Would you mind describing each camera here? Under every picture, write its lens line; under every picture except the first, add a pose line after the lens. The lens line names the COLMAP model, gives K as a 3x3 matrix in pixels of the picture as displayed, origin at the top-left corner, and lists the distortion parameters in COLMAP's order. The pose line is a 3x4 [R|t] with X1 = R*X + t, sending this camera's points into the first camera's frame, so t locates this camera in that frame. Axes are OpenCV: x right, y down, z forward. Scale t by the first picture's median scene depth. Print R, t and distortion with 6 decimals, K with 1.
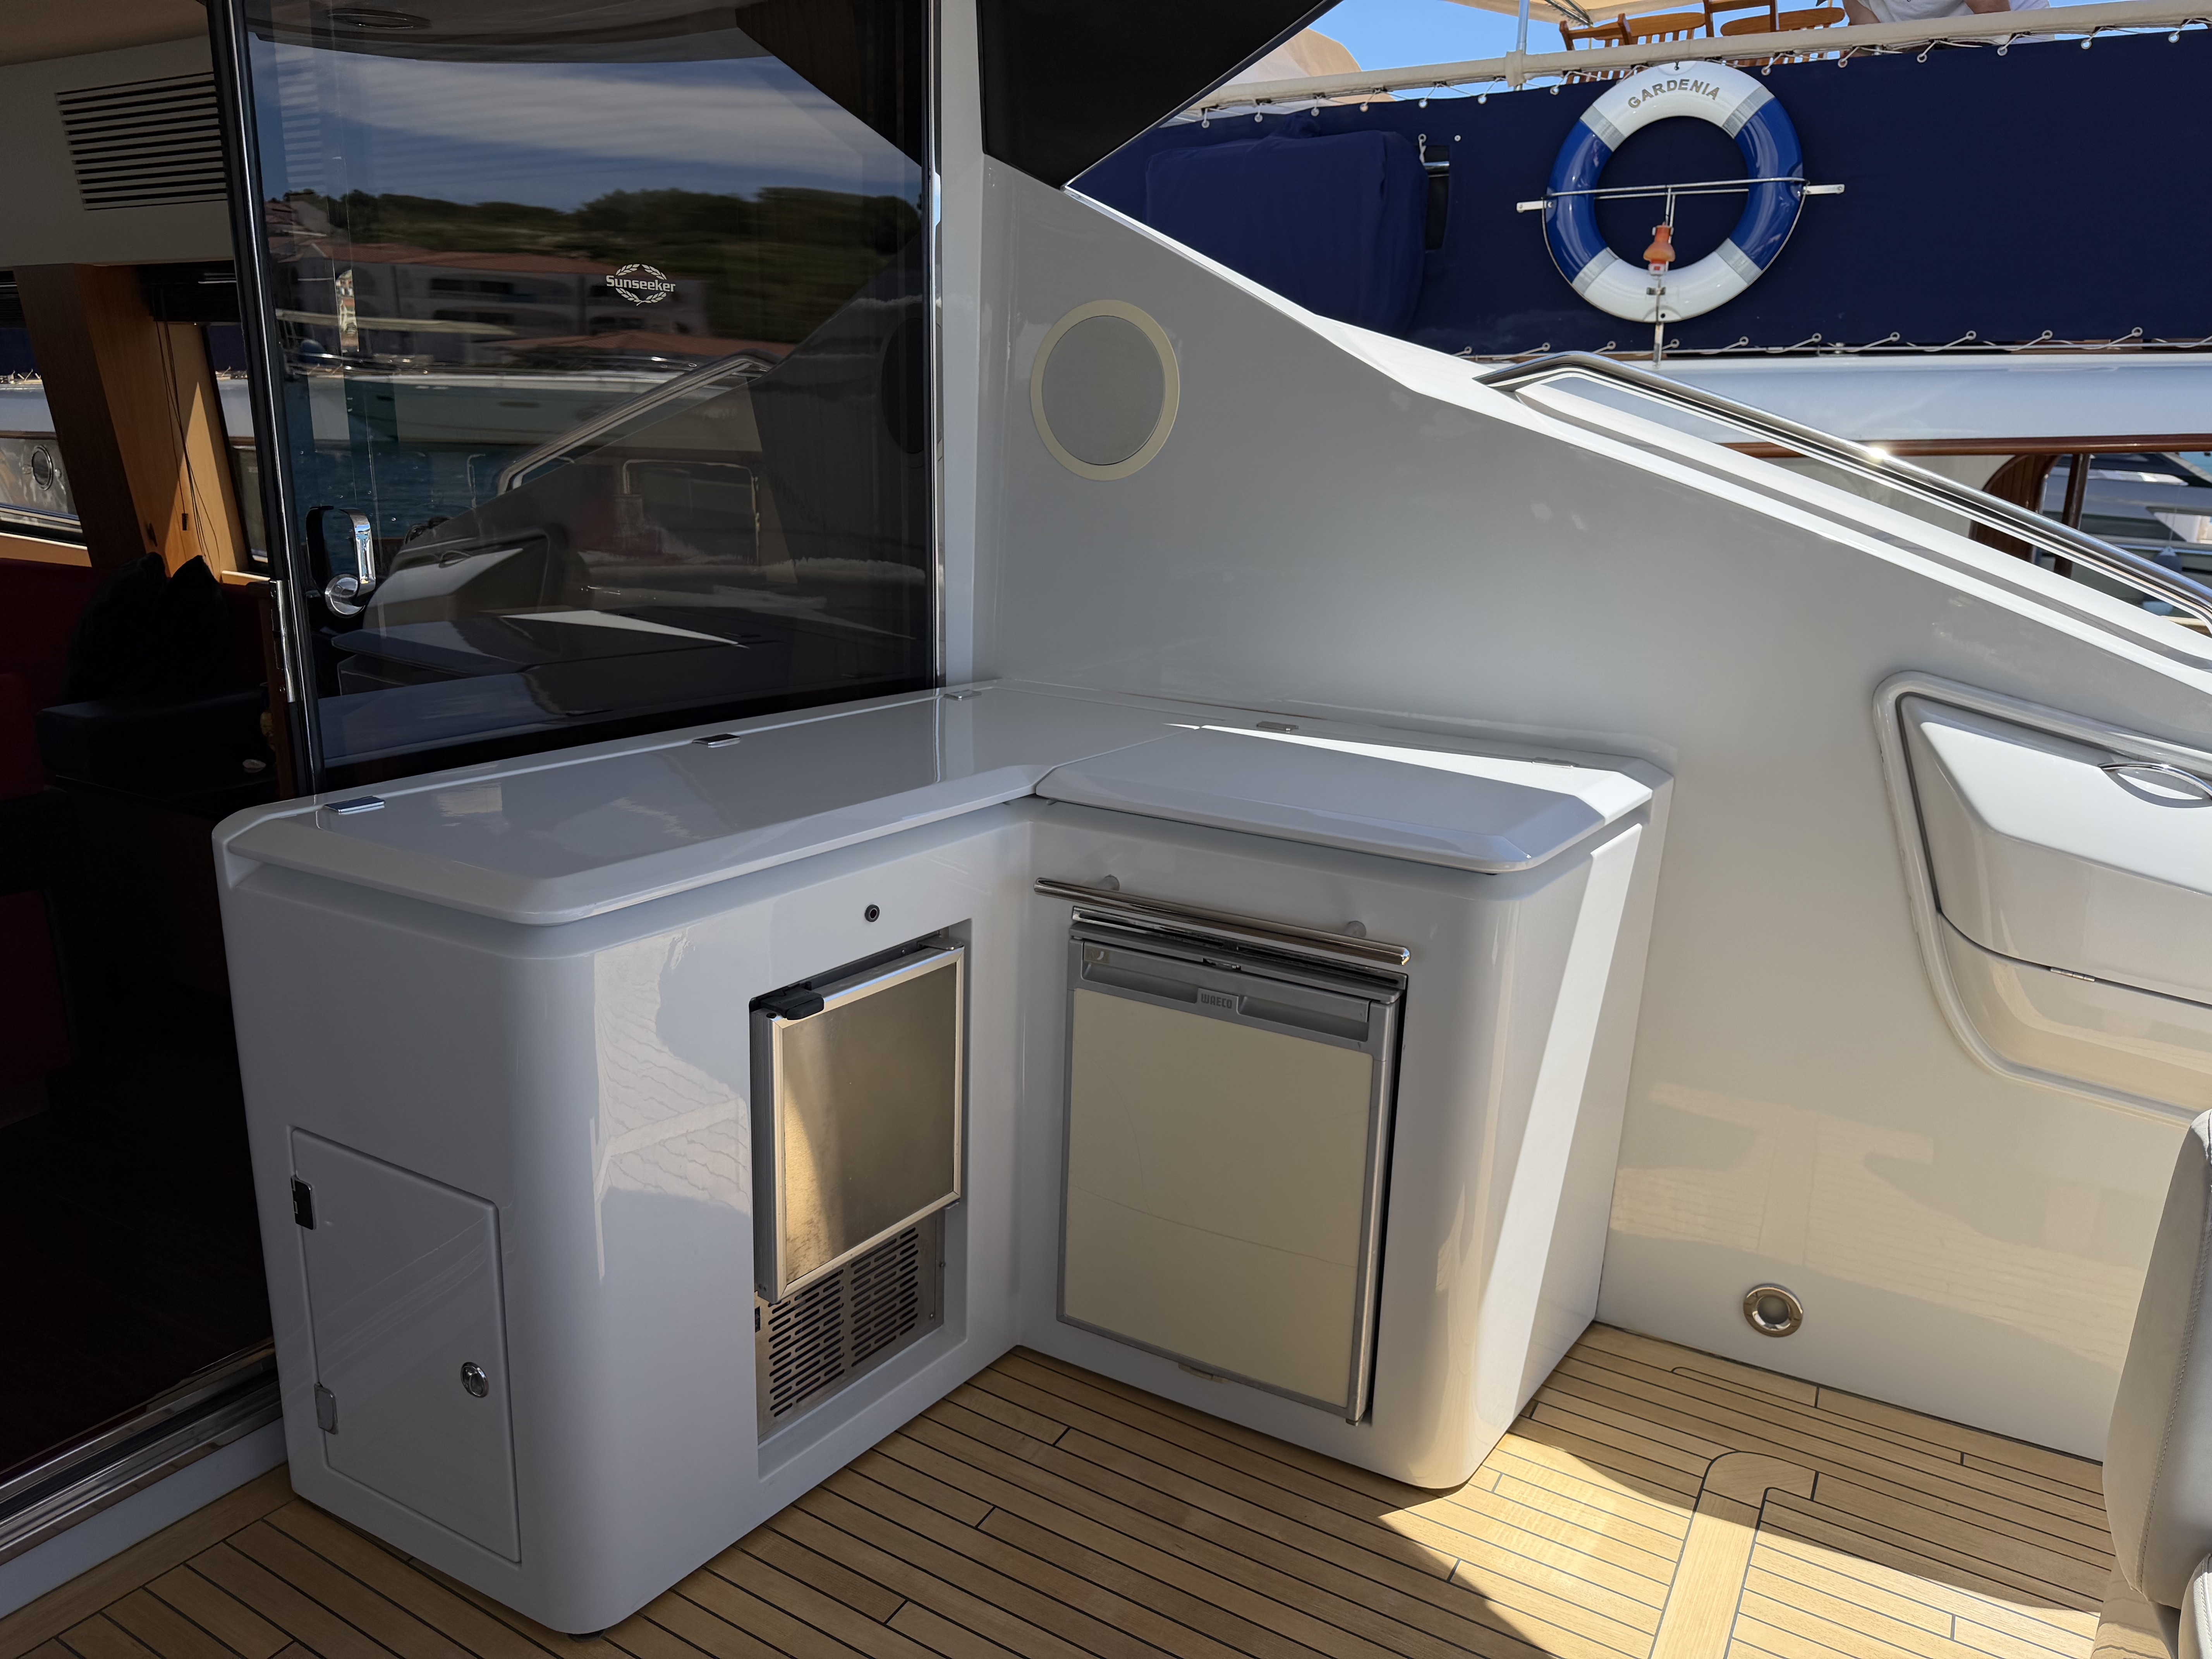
lens RADIAL K [[1575.3, 0, 1106.9], [0, 1575.3, 804.9], [0, 0, 1]] dist [0.013019, 0.000225]
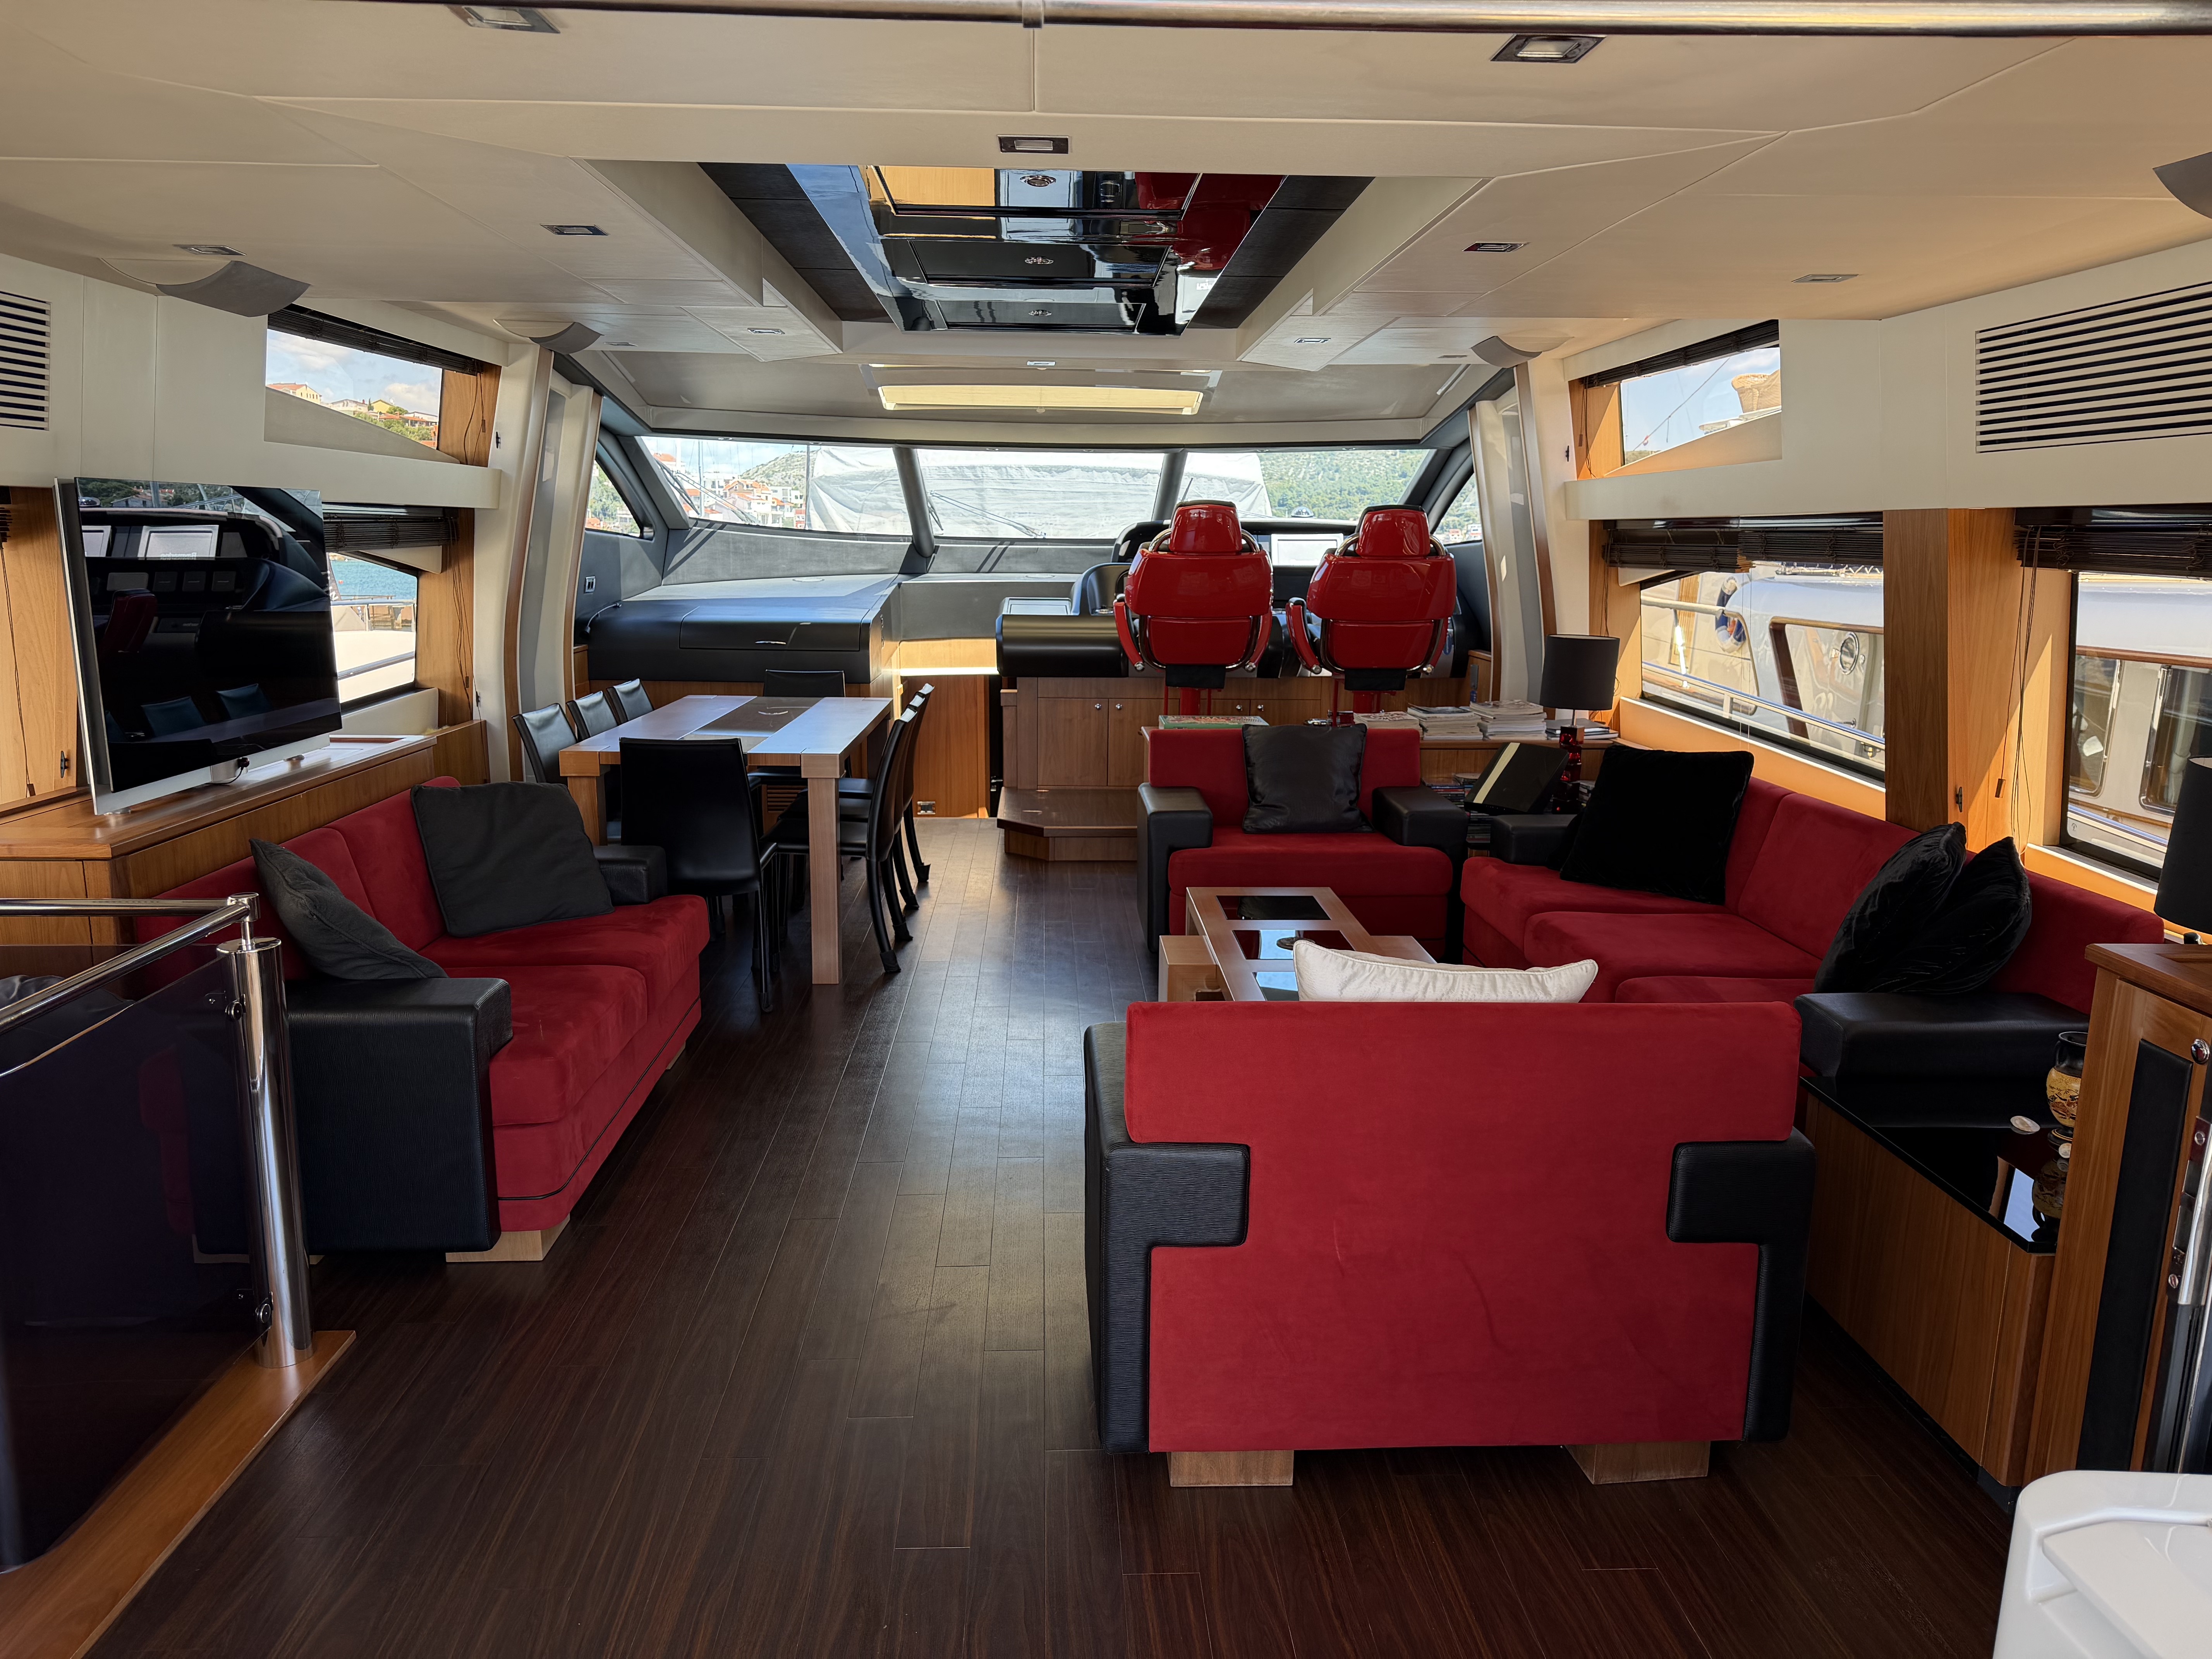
lens RADIAL K [[1538.3, 0, 1122.6], [0, 1538.3, 836.2], [0, 0, 1]] dist [0.047984, -0.002761]
pose [[0.528621, 0.143603, -0.836623, -0.115033], [-0.206224, 0.977785, 0.037530, -0.086882], [0.823427, 0.152692, 0.546492, 0.135796]]
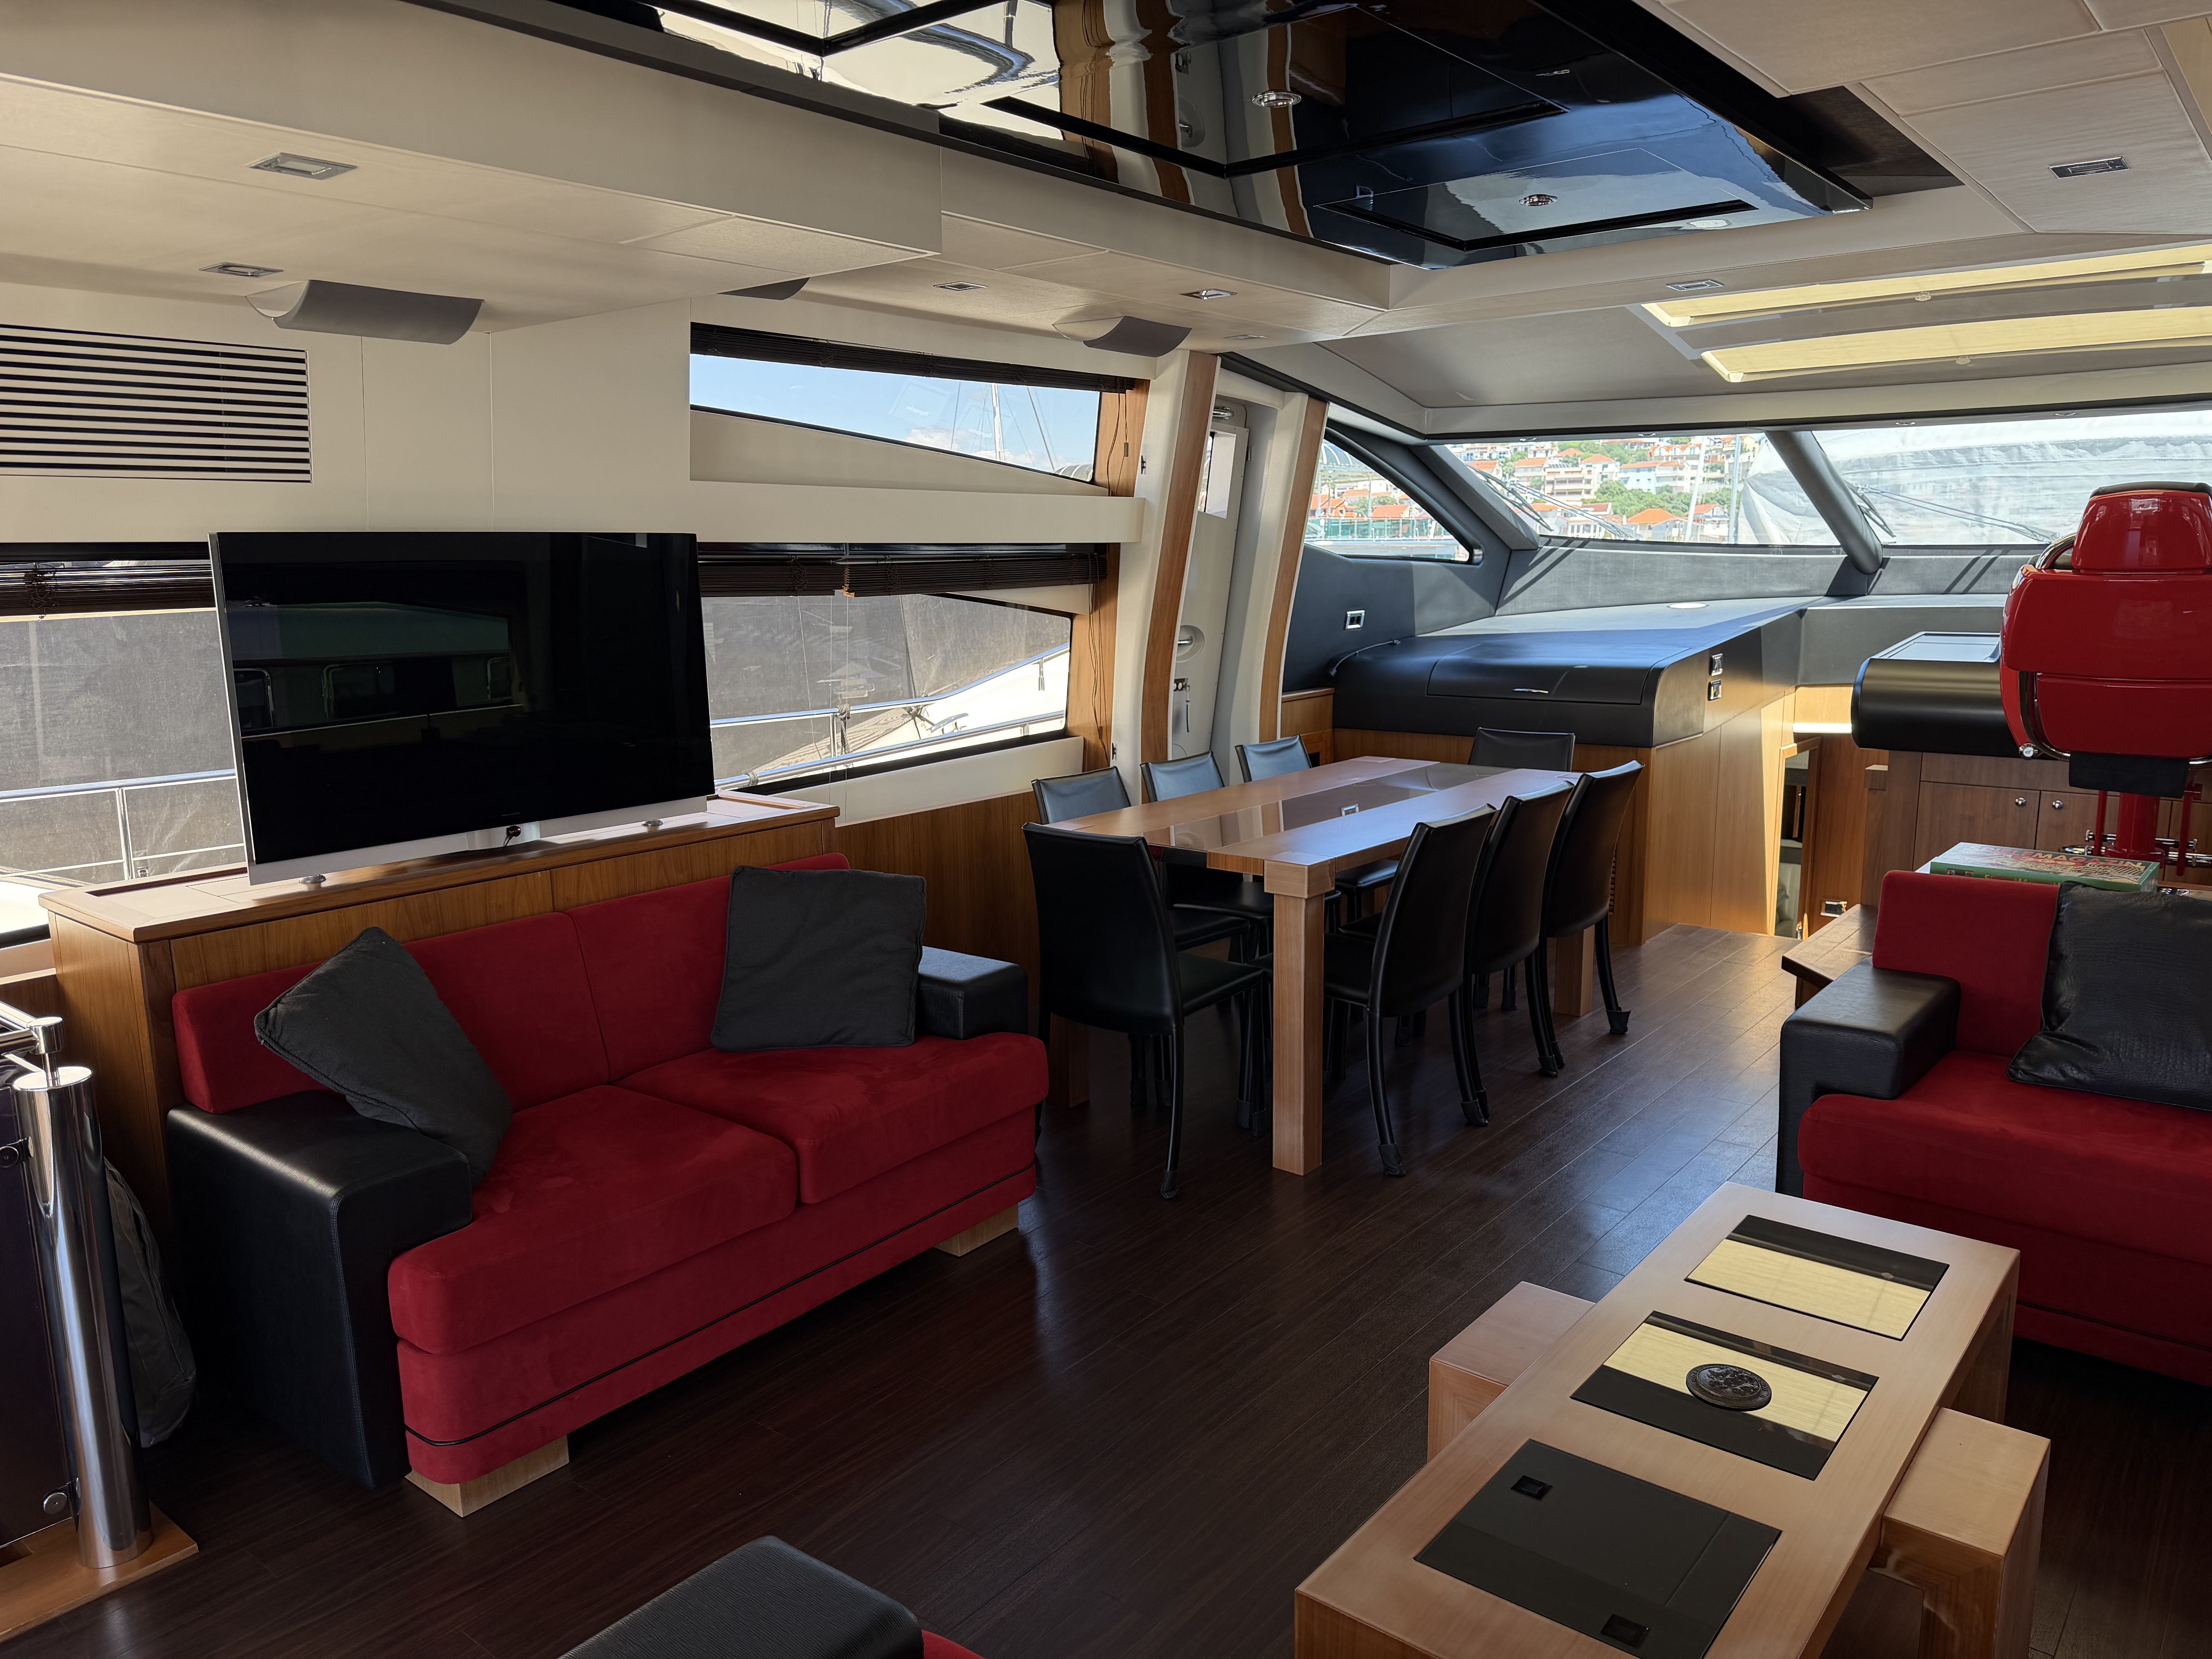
lens RADIAL K [[1523.6, 0, 1106.0], [0, 1523.6, 829.5], [0, 0, 1]] dist [0.137696, -0.213879]
pose [[-0.176545, 0.153035, -0.972323, -0.383412], [-0.229673, 0.954166, 0.191879, -0.216598], [0.957122, 0.257192, -0.133305, 0.593129]]
